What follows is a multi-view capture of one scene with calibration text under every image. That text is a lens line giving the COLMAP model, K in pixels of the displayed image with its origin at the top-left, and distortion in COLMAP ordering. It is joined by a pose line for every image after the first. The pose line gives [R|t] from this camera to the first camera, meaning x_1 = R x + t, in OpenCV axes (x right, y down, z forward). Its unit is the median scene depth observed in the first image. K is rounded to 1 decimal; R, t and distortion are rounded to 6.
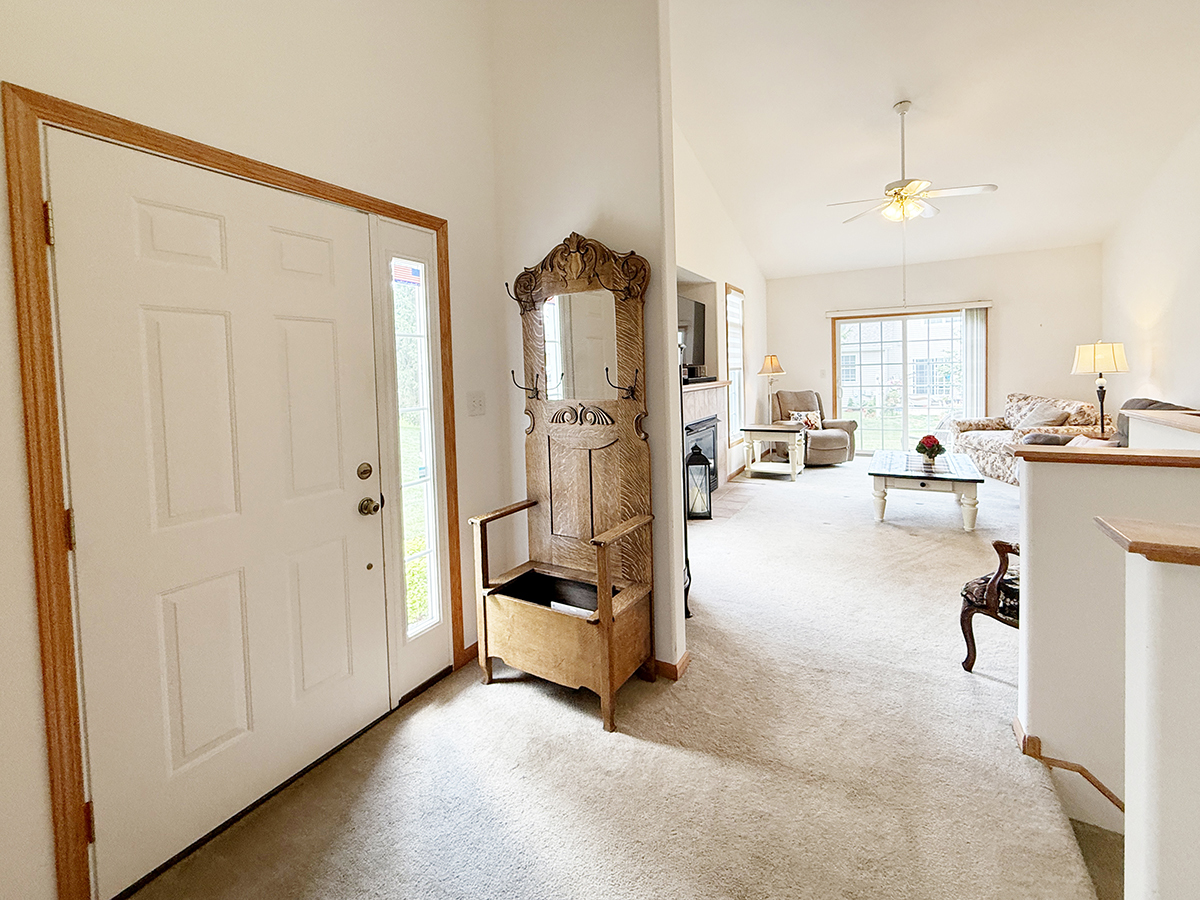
lens RADIAL K [[526.3, 0, 597.7], [0, 526.3, 391.6], [0, 0, 1]] dist [0.001979, -0.000234]
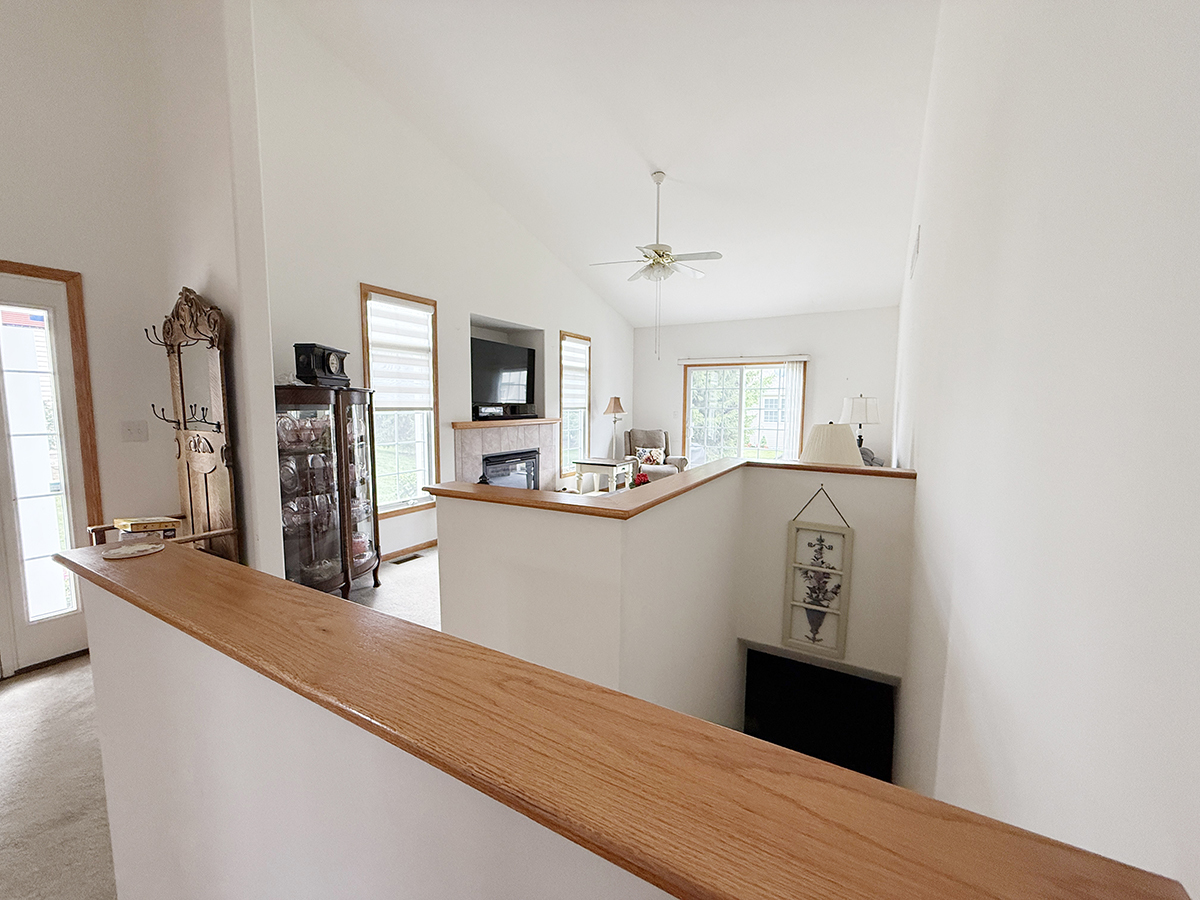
lens RADIAL K [[480.3, 0, 596.7], [0, 480.3, 450.4], [0, 0, 1]] dist [0.002221, -0.000074]
pose [[0.999330, 0.036121, -0.005911, 0.342952], [-0.035730, 0.997758, 0.056597, -0.013910], [0.007942, -0.056348, 0.998380, -0.029992]]
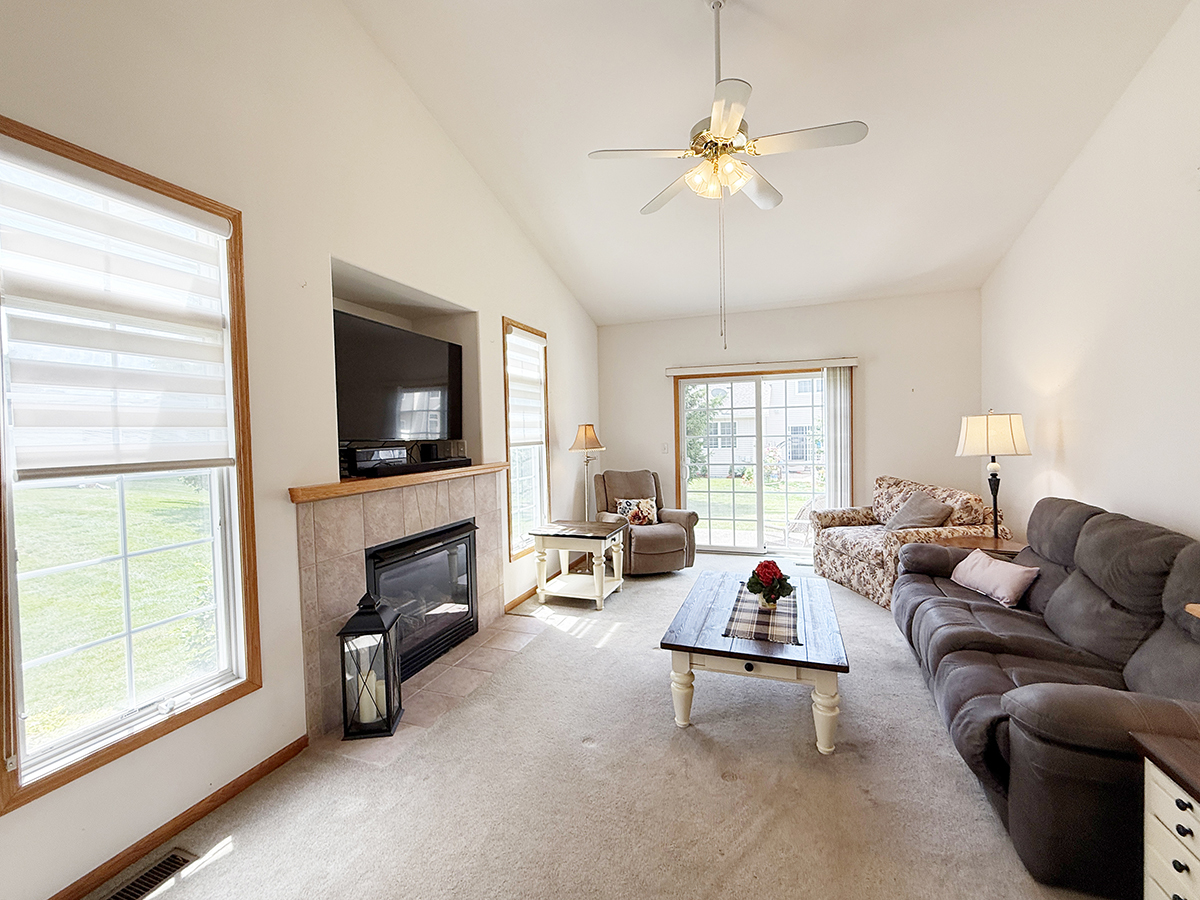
lens RADIAL K [[505.7, 0, 600.7], [0, 505.7, 448.6], [0, 0, 1]] dist [0.000436, 0.000078]
pose [[0.984700, 0.000863, 0.174256, 0.259535], [0.000991, 0.999944, -0.010554, -0.032232], [-0.174255, 0.010566, 0.984644, 0.351765]]
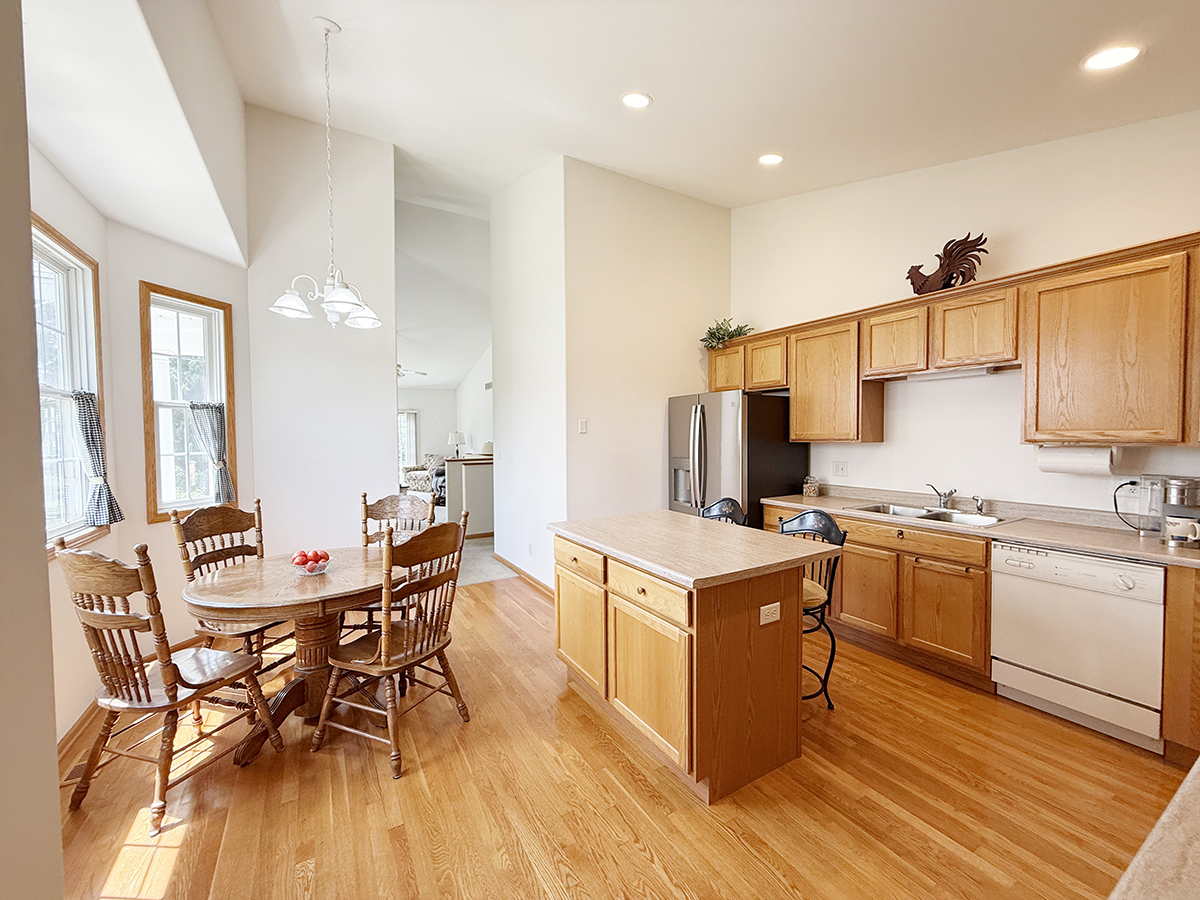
lens RADIAL K [[480.3, 0, 596.7], [0, 480.3, 450.4], [0, 0, 1]] dist [0.002221, -0.000074]
pose [[0.495347, -0.000952, 0.868695, -0.629375], [0.023570, 0.999646, -0.012345, 0.033005], [-0.868375, 0.026590, 0.495194, -0.634682]]
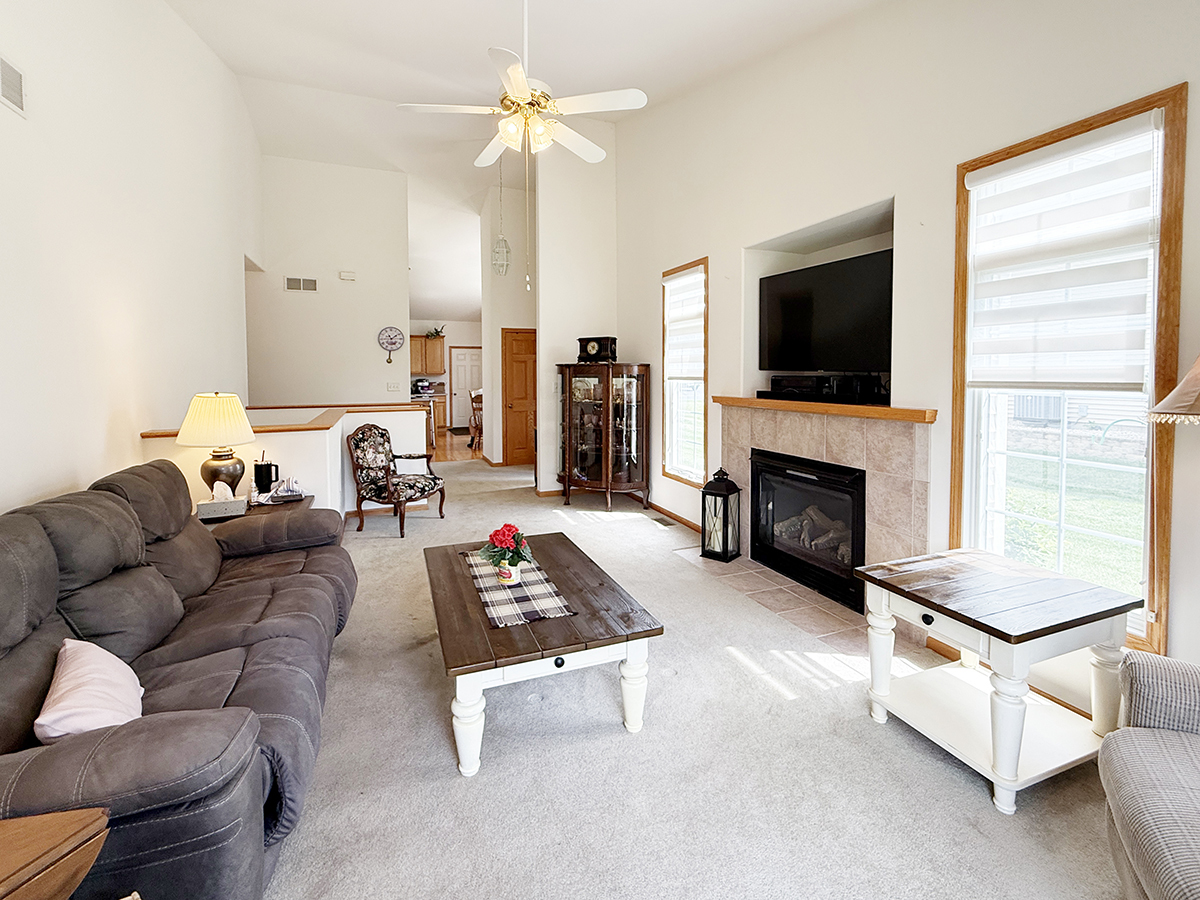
lens RADIAL K [[526.3, 0, 597.7], [0, 526.3, 391.6], [0, 0, 1]] dist [0.001979, -0.000234]
pose [[-0.615669, 0.059911, -0.785724, 0.746229], [-0.008992, 0.996507, 0.083028, -0.069073], [0.787954, 0.058183, -0.612979, 1.057794]]
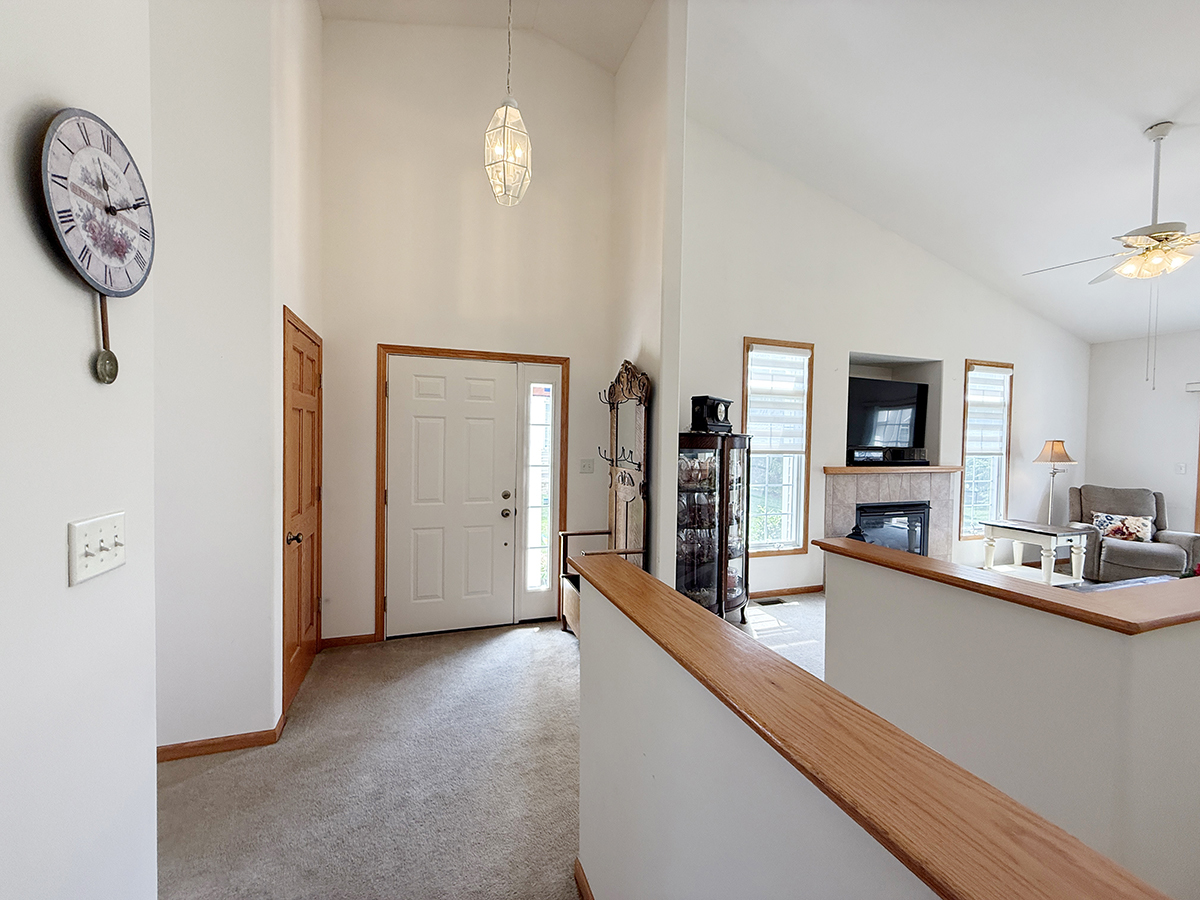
lens RADIAL K [[480.3, 0, 596.7], [0, 480.3, 450.4], [0, 0, 1]] dist [0.002221, -0.000074]
pose [[0.755004, 0.060062, -0.652964, 0.320505], [-0.064967, 0.997748, 0.016657, -0.021975], [0.652494, 0.029845, 0.757206, -0.044919]]
